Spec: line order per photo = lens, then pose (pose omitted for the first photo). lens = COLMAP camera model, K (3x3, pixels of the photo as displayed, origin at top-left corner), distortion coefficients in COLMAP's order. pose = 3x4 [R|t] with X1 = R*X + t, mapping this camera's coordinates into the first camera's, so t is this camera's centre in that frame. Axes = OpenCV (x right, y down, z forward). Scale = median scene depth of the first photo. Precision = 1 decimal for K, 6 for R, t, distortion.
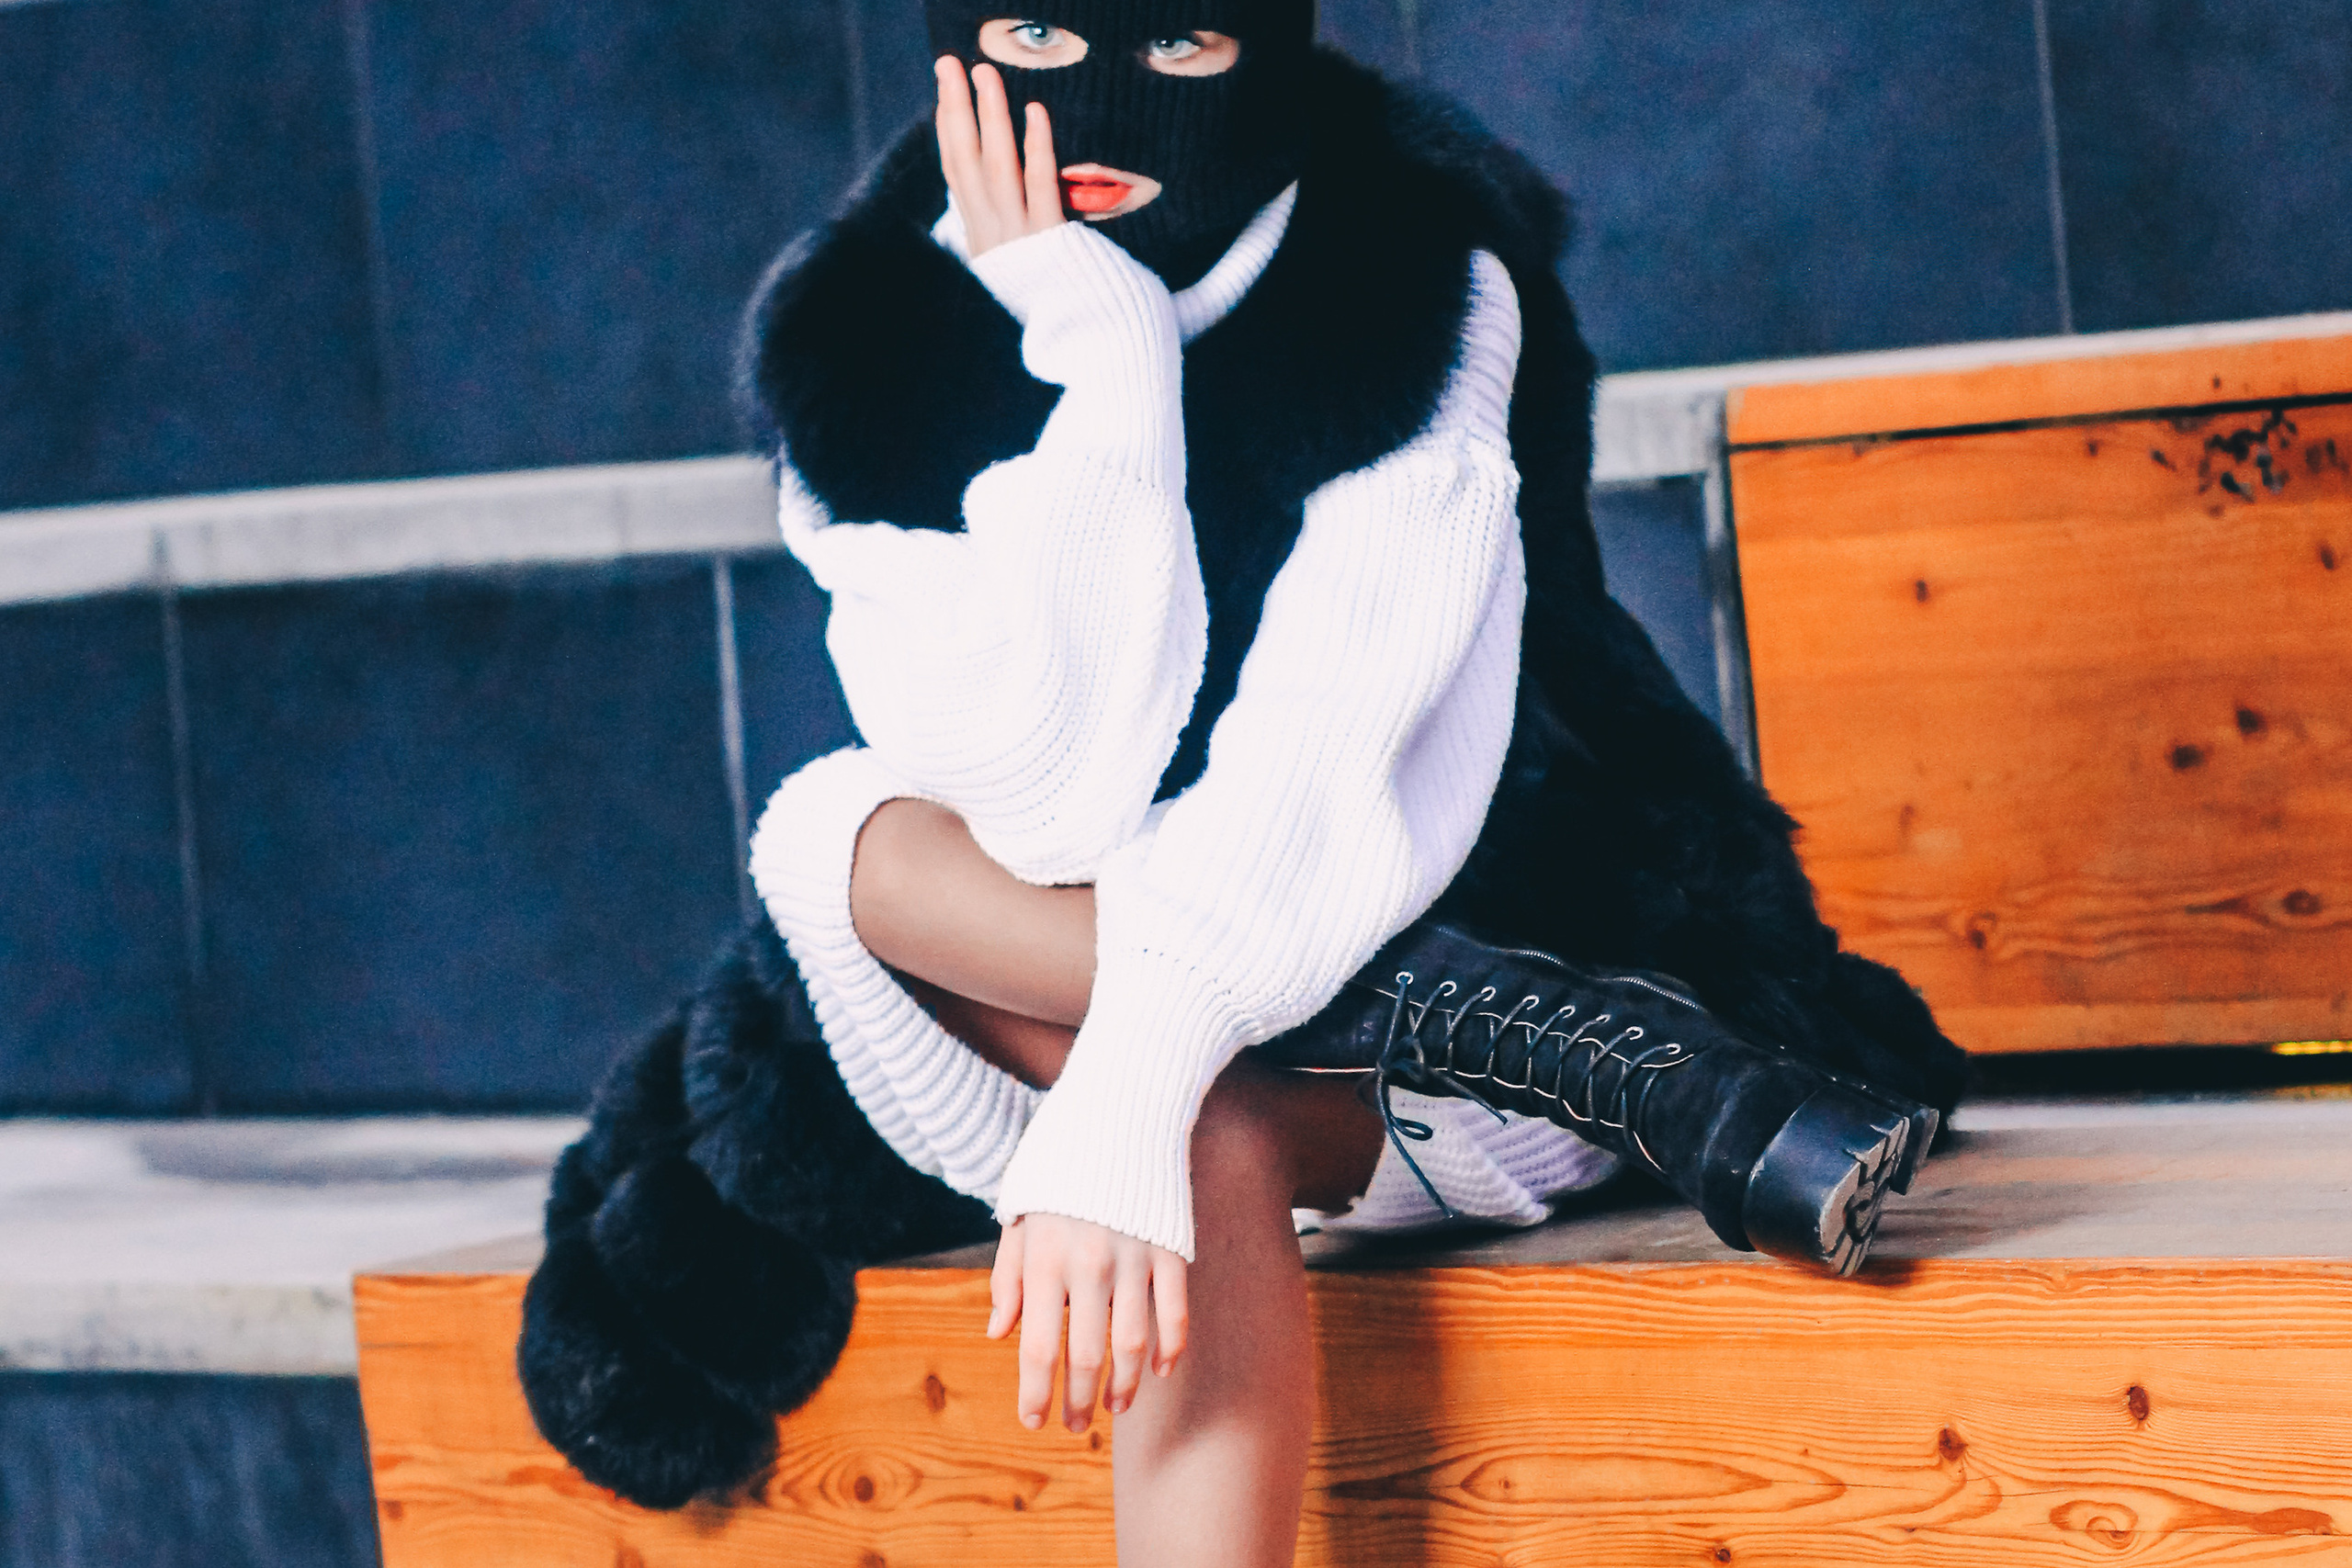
lens RADIAL K [[8860.5, 0, 1302.3], [0, 8860.5, 784.2], [0, 0, 1]] dist [0.097425, -3.504918]
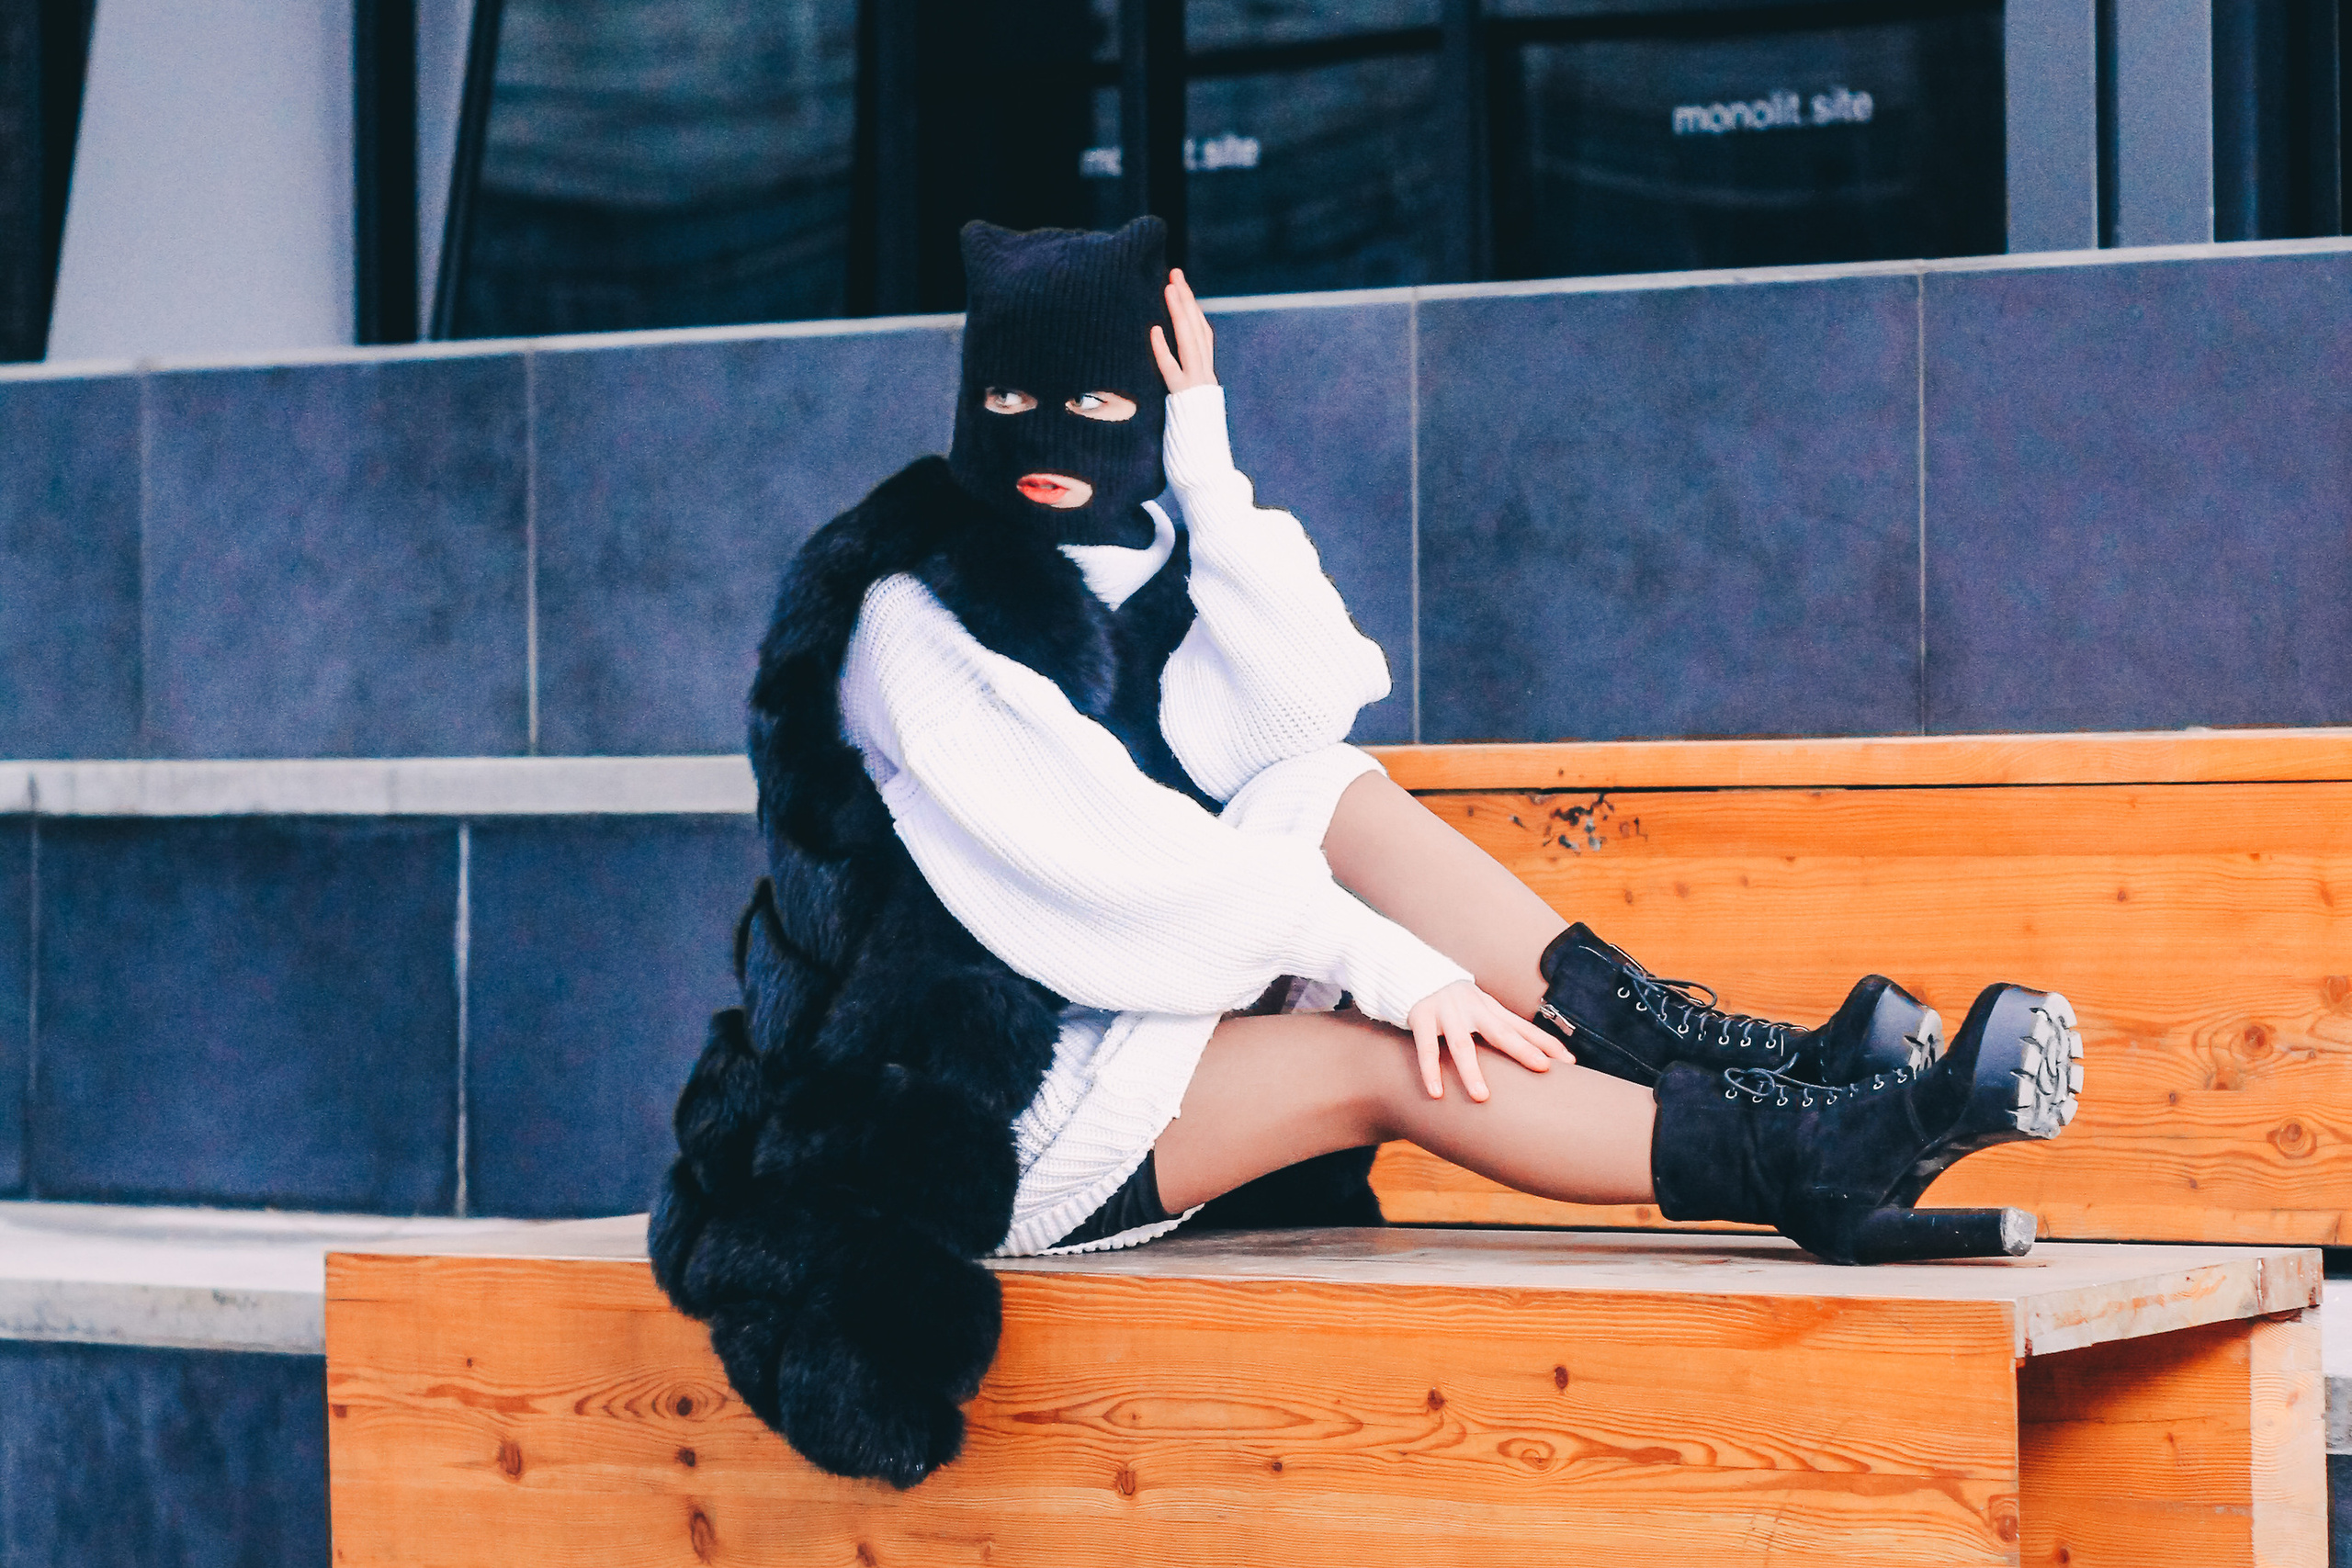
lens RADIAL K [[7612.0, 0, 1176.0], [0, 7612.0, 784.0], [0, 0, 1]] dist [0.048614, -1.018266]
pose [[0.992253, 0.082055, 0.093284, -0.094722], [-0.077023, 0.995437, -0.056321, 0.039632], [-0.097480, 0.048700, 0.994045, -0.304826]]
